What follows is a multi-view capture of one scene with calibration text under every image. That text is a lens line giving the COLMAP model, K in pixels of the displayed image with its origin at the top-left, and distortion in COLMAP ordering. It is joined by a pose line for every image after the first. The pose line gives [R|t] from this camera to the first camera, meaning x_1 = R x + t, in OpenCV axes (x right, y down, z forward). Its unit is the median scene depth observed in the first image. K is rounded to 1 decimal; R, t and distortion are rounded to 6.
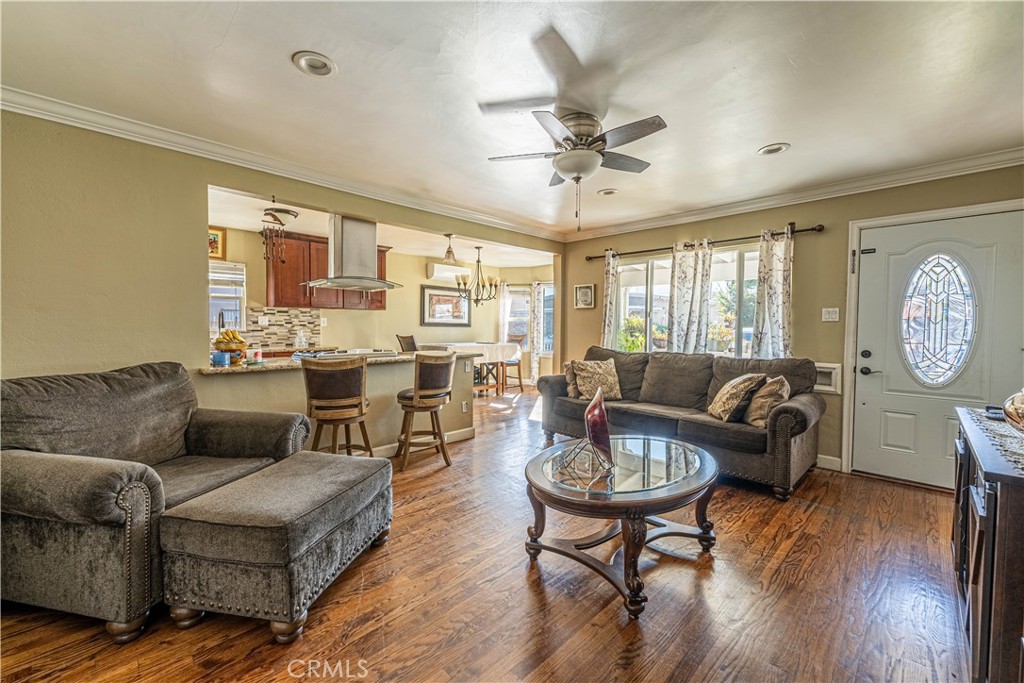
lens RADIAL K [[420.8, 0, 508.9], [0, 420.8, 338.0], [0, 0, 1]] dist [0.001790, -0.000002]
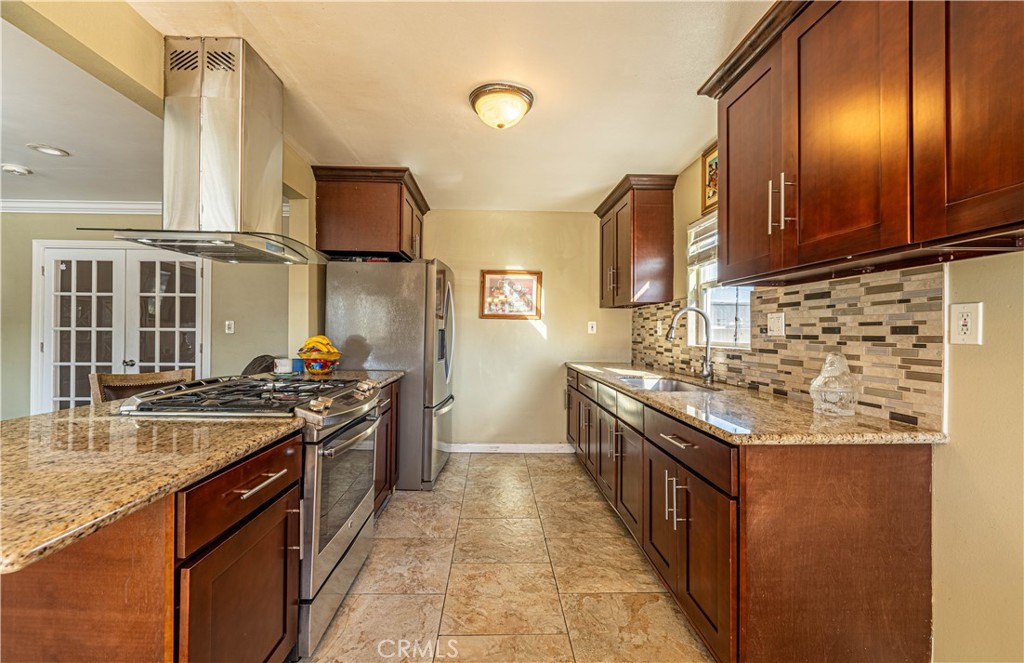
lens RADIAL K [[401.2, 0, 507.4], [0, 401.2, 330.6], [0, 0, 1]] dist [0.004061, -0.000382]
pose [[-0.697125, -0.011086, -0.716864, -0.161862], [-0.033383, 0.999298, 0.017009, -0.034282], [0.716172, 0.035789, -0.697006, 1.074332]]
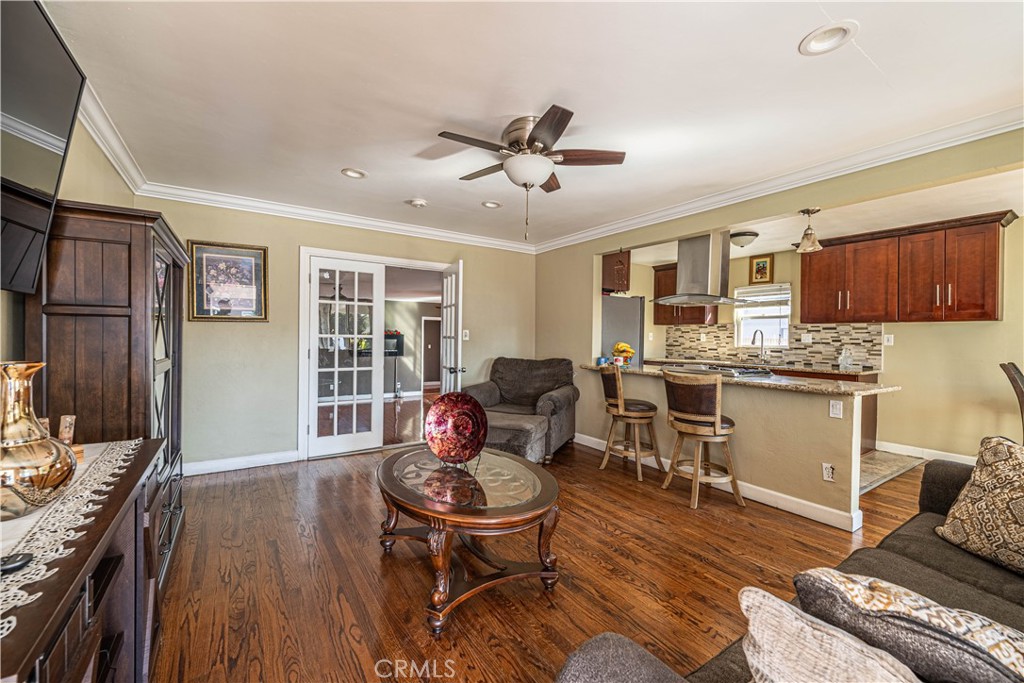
lens RADIAL K [[420.8, 0, 504.2], [0, 420.8, 338.5], [0, 0, 1]] dist [0.001790, -0.000002]
pose [[-0.225483, -0.004511, -0.974237, 0.507399], [-0.046585, 0.998895, 0.006157, -0.014732], [0.973133, 0.046774, -0.225444, 0.543379]]
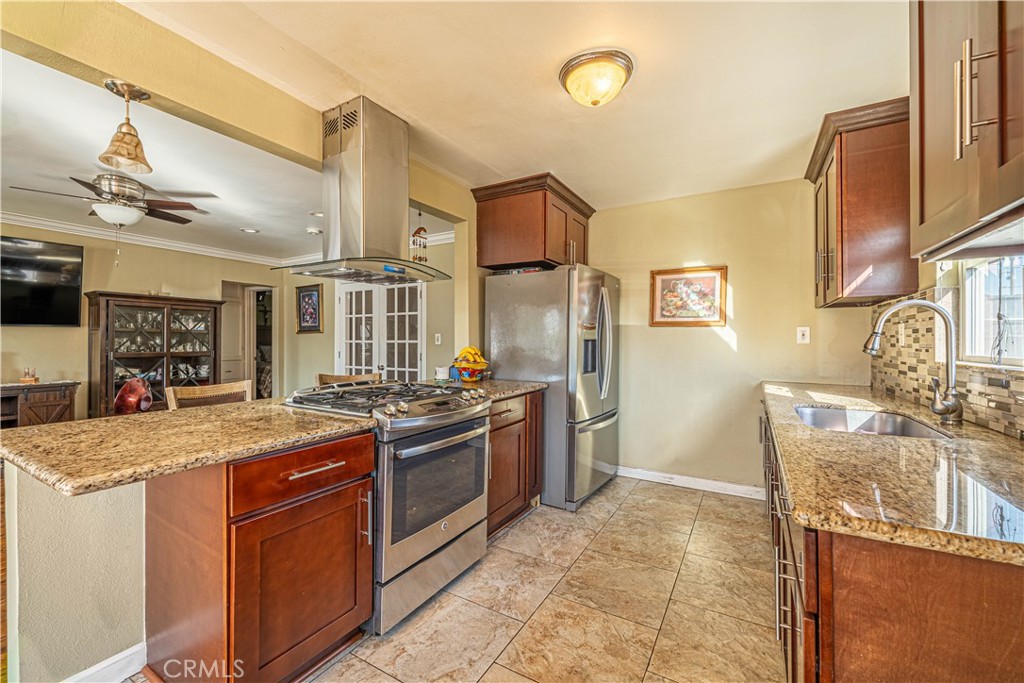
lens RADIAL K [[420.8, 0, 514.1], [0, 420.8, 341.1], [0, 0, 1]] dist [0.001790, -0.000002]
pose [[-0.966925, -0.006477, -0.254977, -0.246149], [-0.014293, 0.999483, 0.028813, -0.035250], [0.254658, 0.031504, -0.966518, 1.107252]]
